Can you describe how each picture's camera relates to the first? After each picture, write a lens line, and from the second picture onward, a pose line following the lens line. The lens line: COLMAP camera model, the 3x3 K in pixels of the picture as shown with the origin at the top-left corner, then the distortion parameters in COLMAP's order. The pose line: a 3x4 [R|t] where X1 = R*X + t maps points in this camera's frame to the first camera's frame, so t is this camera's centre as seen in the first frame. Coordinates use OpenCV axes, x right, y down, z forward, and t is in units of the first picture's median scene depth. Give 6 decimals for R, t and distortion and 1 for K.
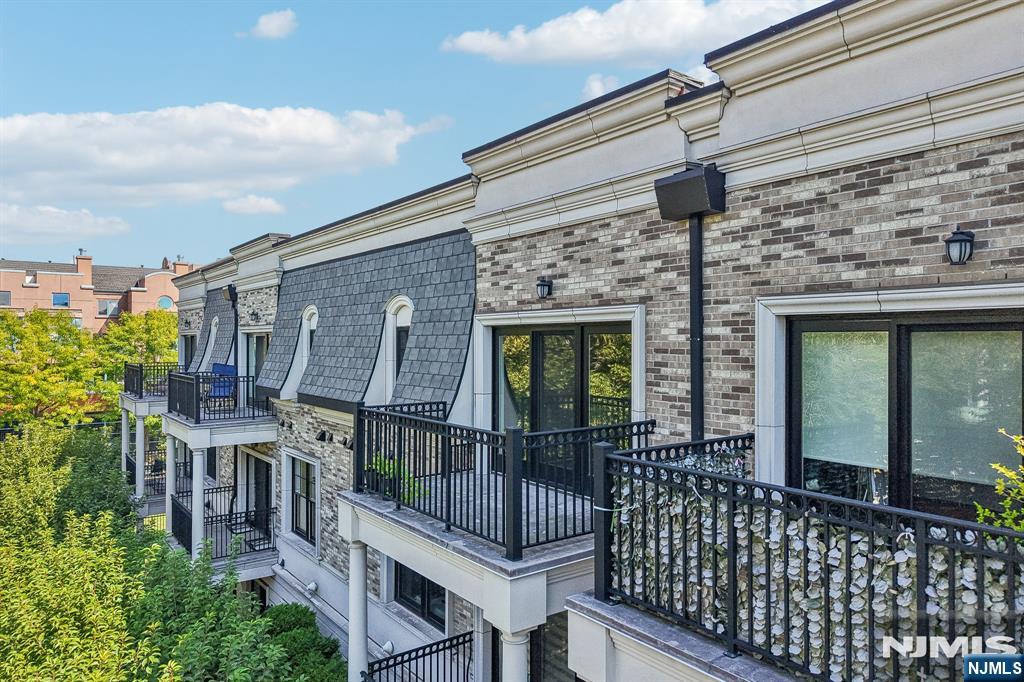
lens RADIAL K [[653.2, 0, 511.5], [0, 653.2, 358.6], [0, 0, 1]] dist [-0.039368, -0.001772]
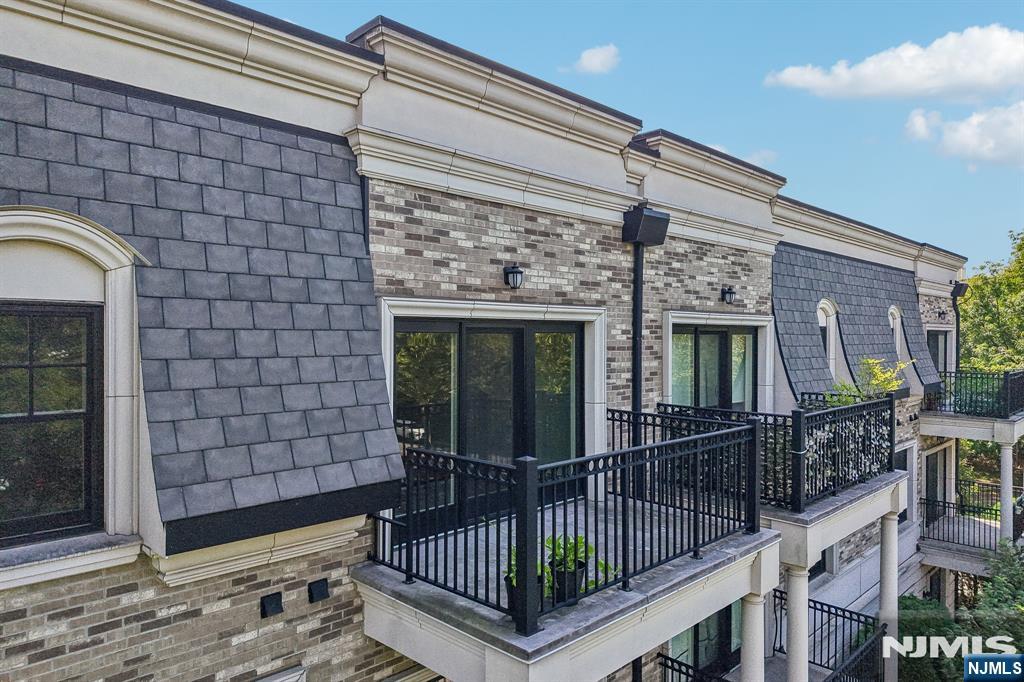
lens RADIAL K [[689.4, 0, 511.3], [0, 689.4, 346.4], [0, 0, 1]] dist [0.031279, -0.036736]
pose [[-0.158438, -0.018772, 0.987190, -1.002593], [0.021537, 0.999516, 0.022463, -0.048772], [-0.987134, 0.024820, -0.157957, 1.420563]]
